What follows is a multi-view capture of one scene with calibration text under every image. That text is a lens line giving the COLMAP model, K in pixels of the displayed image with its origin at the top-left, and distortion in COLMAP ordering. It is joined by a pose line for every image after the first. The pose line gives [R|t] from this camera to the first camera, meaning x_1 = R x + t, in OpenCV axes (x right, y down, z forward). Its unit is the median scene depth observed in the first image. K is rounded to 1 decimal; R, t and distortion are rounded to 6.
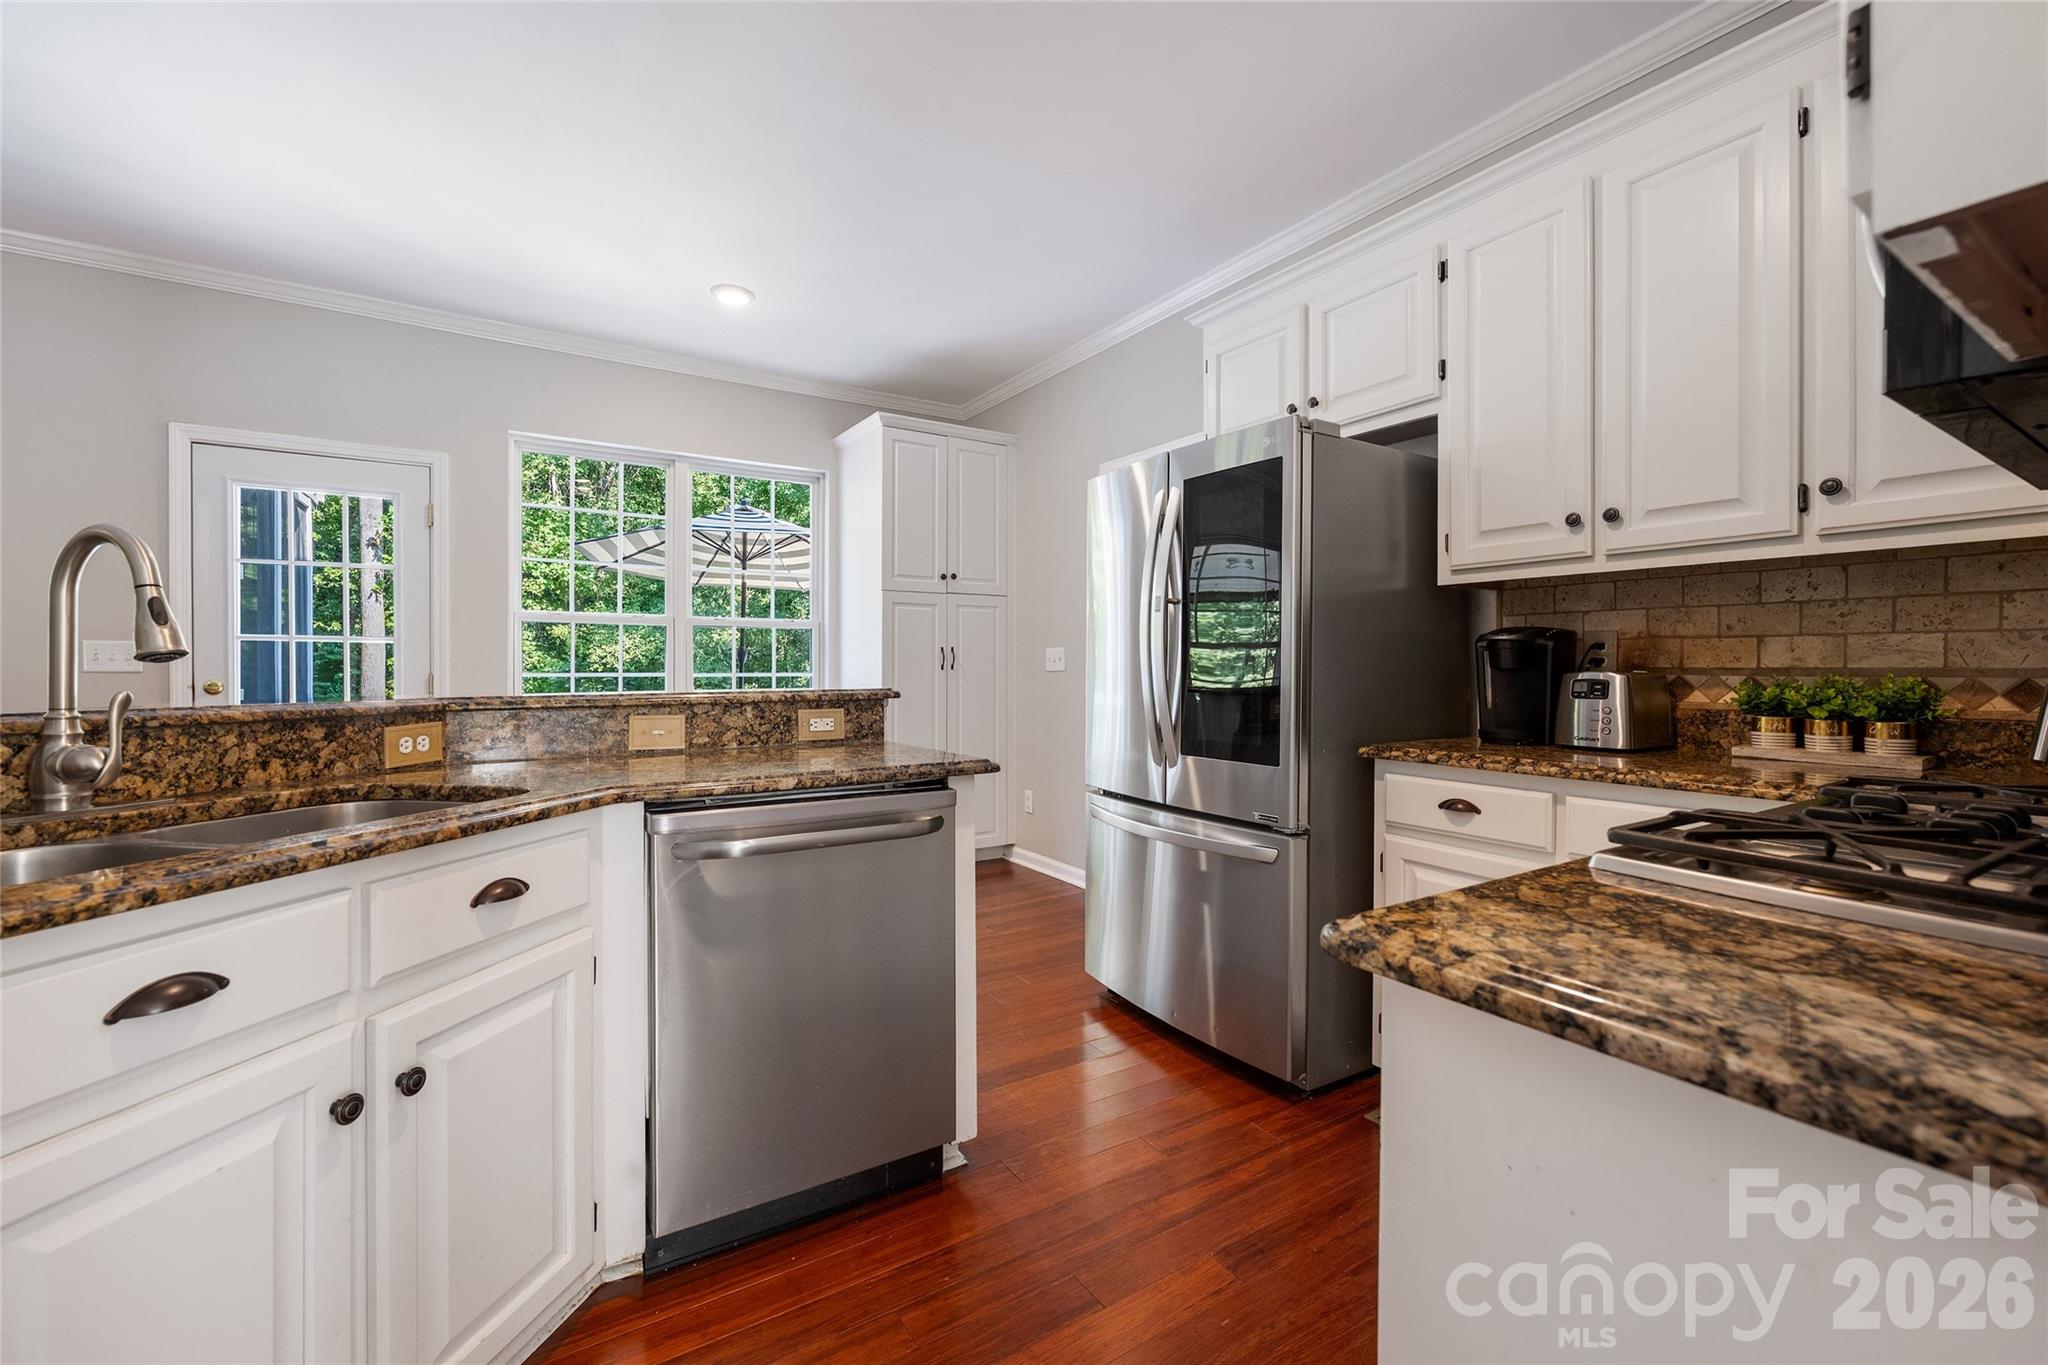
lens RADIAL K [[831.5, 0, 1034.0], [0, 831.5, 671.8], [0, 0, 1]] dist [-0.009379, 0.002043]
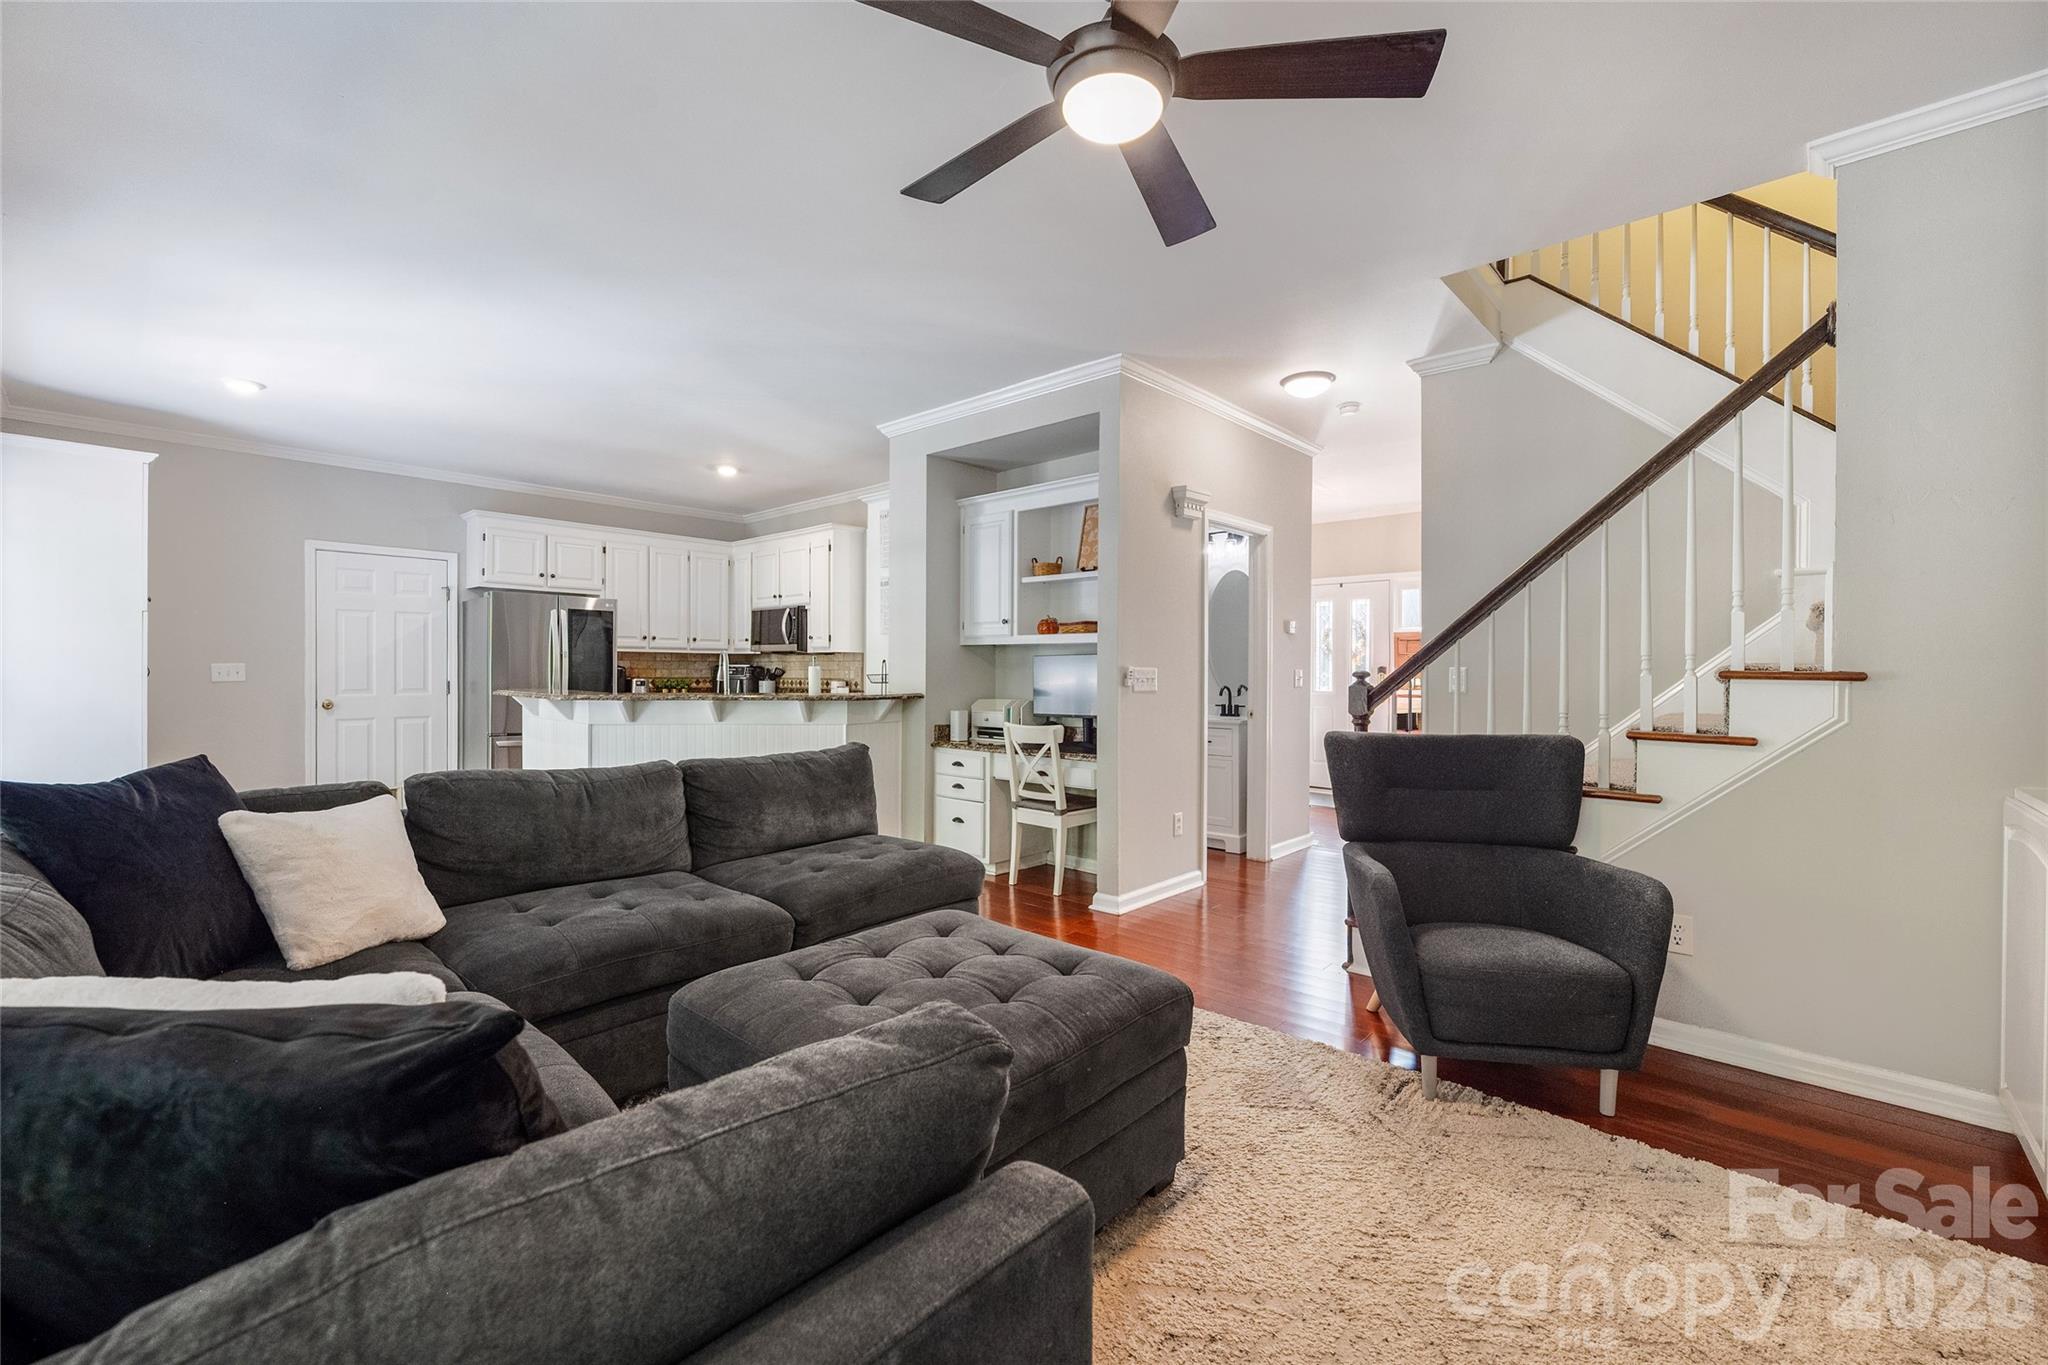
lens RADIAL K [[831.5, 0, 1022.7], [0, 831.5, 675.5], [0, 0, 1]] dist [-0.009379, 0.002043]
pose [[-0.265752, -0.010229, 0.963987, -3.278411], [0.000475, 0.999942, 0.010741, -0.050884], [-0.964041, 0.003313, -0.265731, 0.349506]]
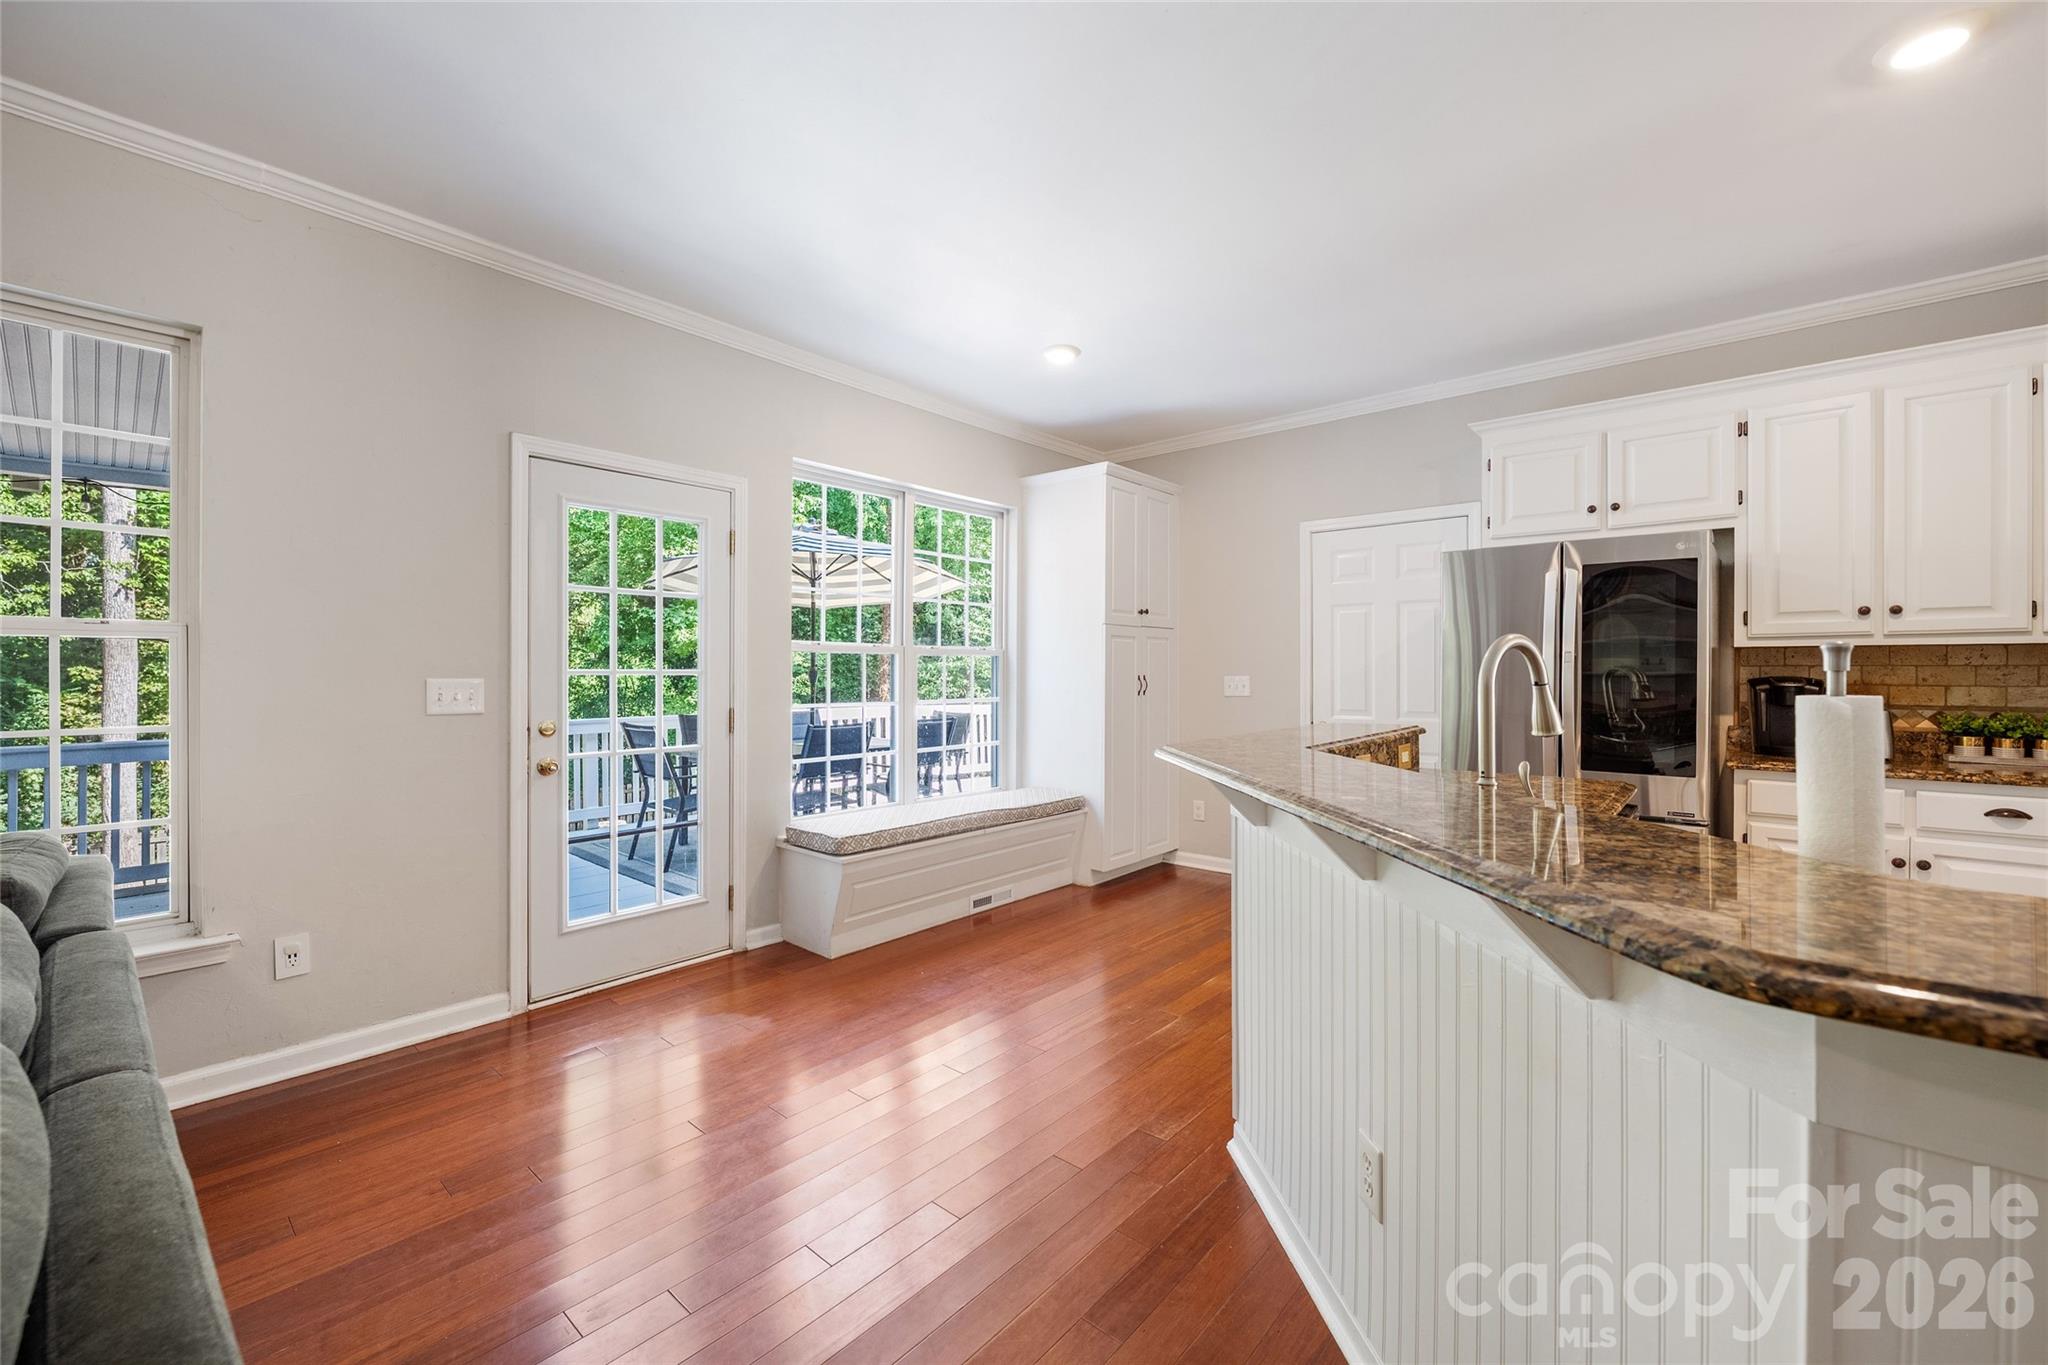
lens RADIAL K [[831.5, 0, 1025.2], [0, 831.5, 676.3], [0, 0, 1]] dist [-0.009379, 0.002043]
pose [[0.959866, -0.000685, 0.280458, -1.241354], [0.001086, 0.999999, -0.001276, -0.059398], [-0.280457, 0.001529, 0.959865, -0.033971]]
